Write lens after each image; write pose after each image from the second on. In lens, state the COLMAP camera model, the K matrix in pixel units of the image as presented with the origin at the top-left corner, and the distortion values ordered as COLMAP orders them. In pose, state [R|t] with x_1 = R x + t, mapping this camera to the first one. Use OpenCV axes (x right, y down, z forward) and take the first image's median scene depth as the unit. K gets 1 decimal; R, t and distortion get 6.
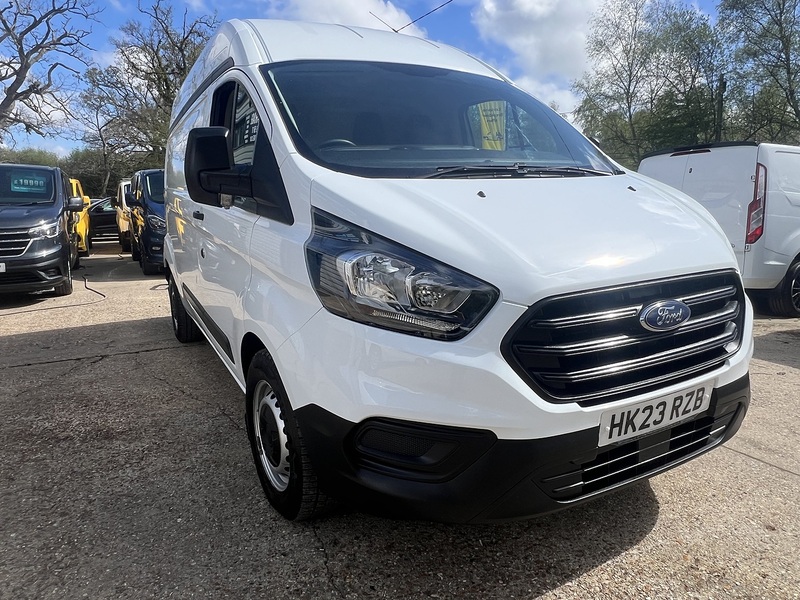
lens RADIAL K [[537.9, 0, 394.9], [0, 537.9, 299.9], [0, 0, 1]] dist [-0.003036, 0.001087]
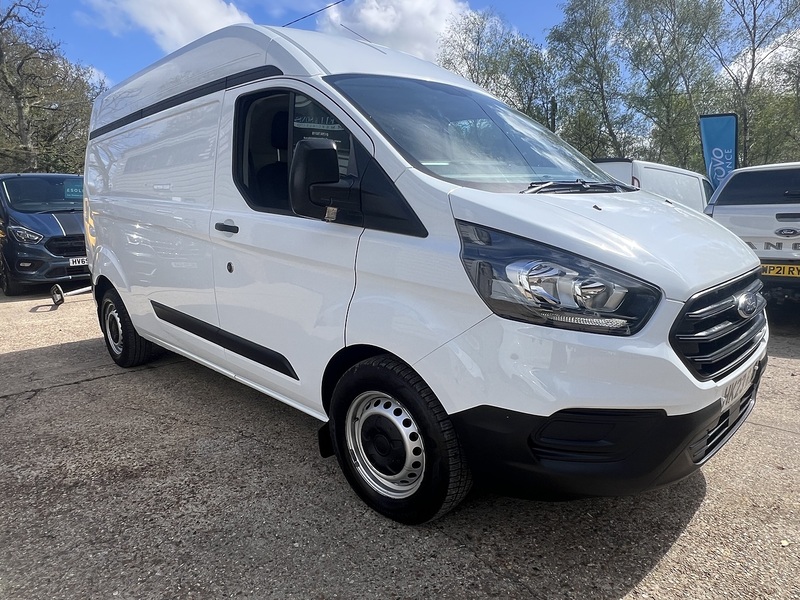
lens RADIAL K [[537.9, 0, 398.6], [0, 537.9, 296.7], [0, 0, 1]] dist [-0.003036, 0.001087]
pose [[0.960603, -0.047882, 0.273768, -0.330365], [0.052720, 0.998556, -0.010339, -0.009914], [-0.272878, 0.024365, 0.961740, 0.010029]]
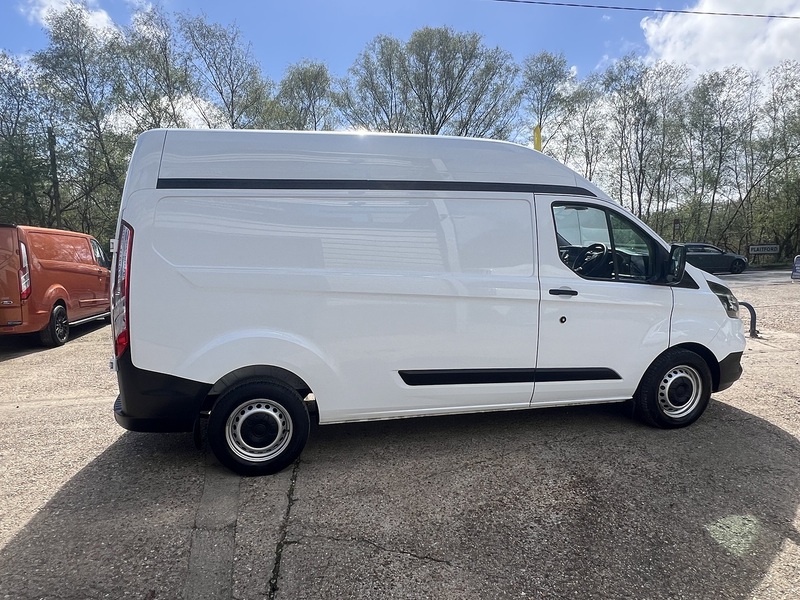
lens RADIAL K [[537.9, 0, 391.8], [0, 537.9, 305.0], [0, 0, 1]] dist [-0.003036, 0.001087]
pose [[0.253871, -0.117924, 0.960023, -1.741631], [0.167996, 0.982830, 0.076300, -0.296564], [-0.952537, 0.141909, 0.269323, 1.032502]]
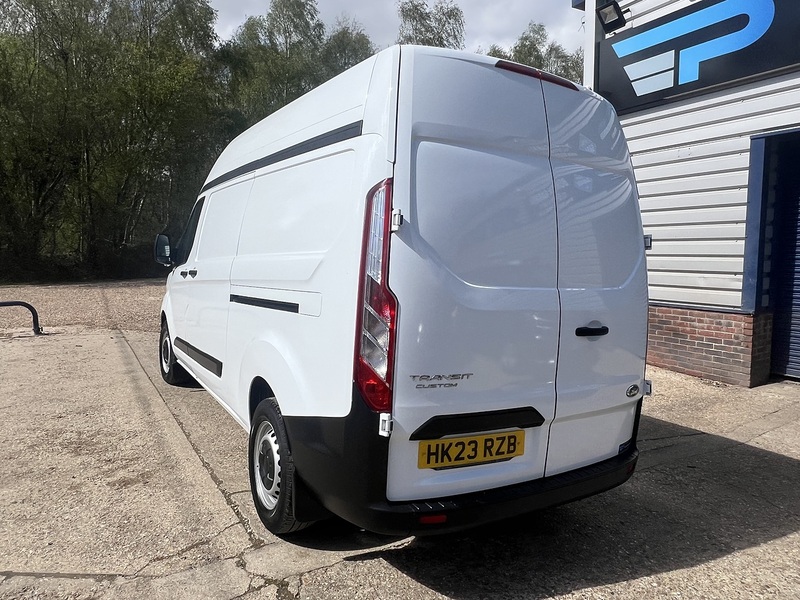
lens RADIAL K [[537.9, 0, 388.7], [0, 537.9, 301.2], [0, 0, 1]] dist [-0.003036, 0.001087]
pose [[-0.999134, -0.005807, -0.041196, -0.291527], [-0.016668, 0.963135, 0.268503, -0.579112], [0.038118, 0.268957, -0.962398, 2.801159]]
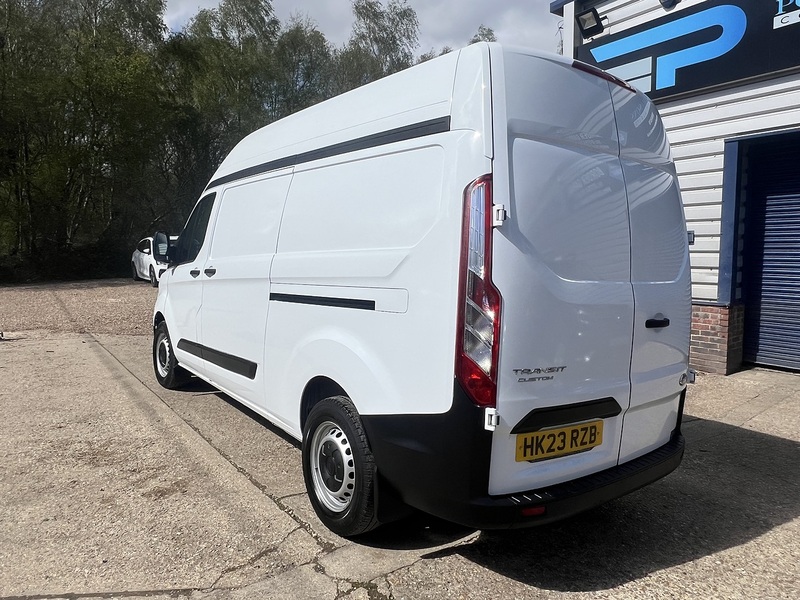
lens RADIAL K [[537.9, 0, 392.3], [0, 537.9, 297.7], [0, 0, 1]] dist [-0.003036, 0.001087]
pose [[-0.989576, 0.007877, -0.143797, -0.095609], [-0.030427, 0.964526, 0.262228, -0.569767], [0.140762, 0.263870, -0.954232, 2.780931]]
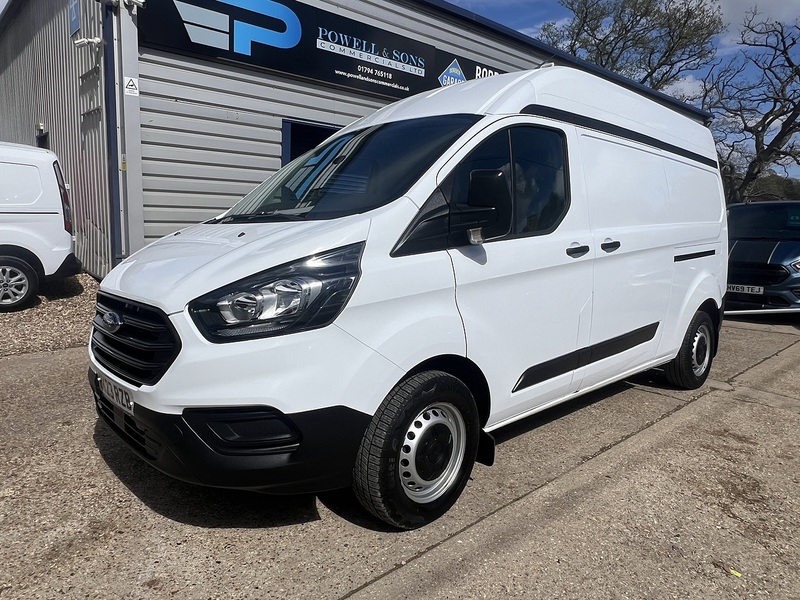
lens RADIAL K [[537.9, 0, 398.8], [0, 537.9, 299.4], [0, 0, 1]] dist [-0.003036, 0.001087]
pose [[0.251691, 0.154547, -0.955388, 1.105853], [-0.205880, 0.973123, 0.103178, -0.179419], [0.945656, 0.170727, 0.276745, 0.710114]]
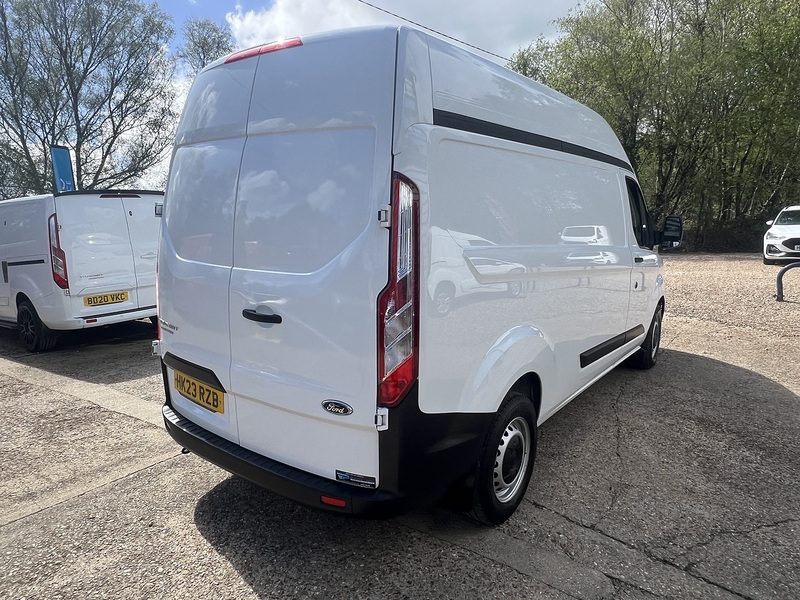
lens RADIAL K [[537.9, 0, 383.6], [0, 537.9, 302.8], [0, 0, 1]] dist [-0.003036, 0.001087]
pose [[-0.410542, -0.132170, 0.902212, -1.394599], [0.171149, 0.960685, 0.218616, -0.475203], [-0.895636, 0.244164, -0.371780, 2.159168]]
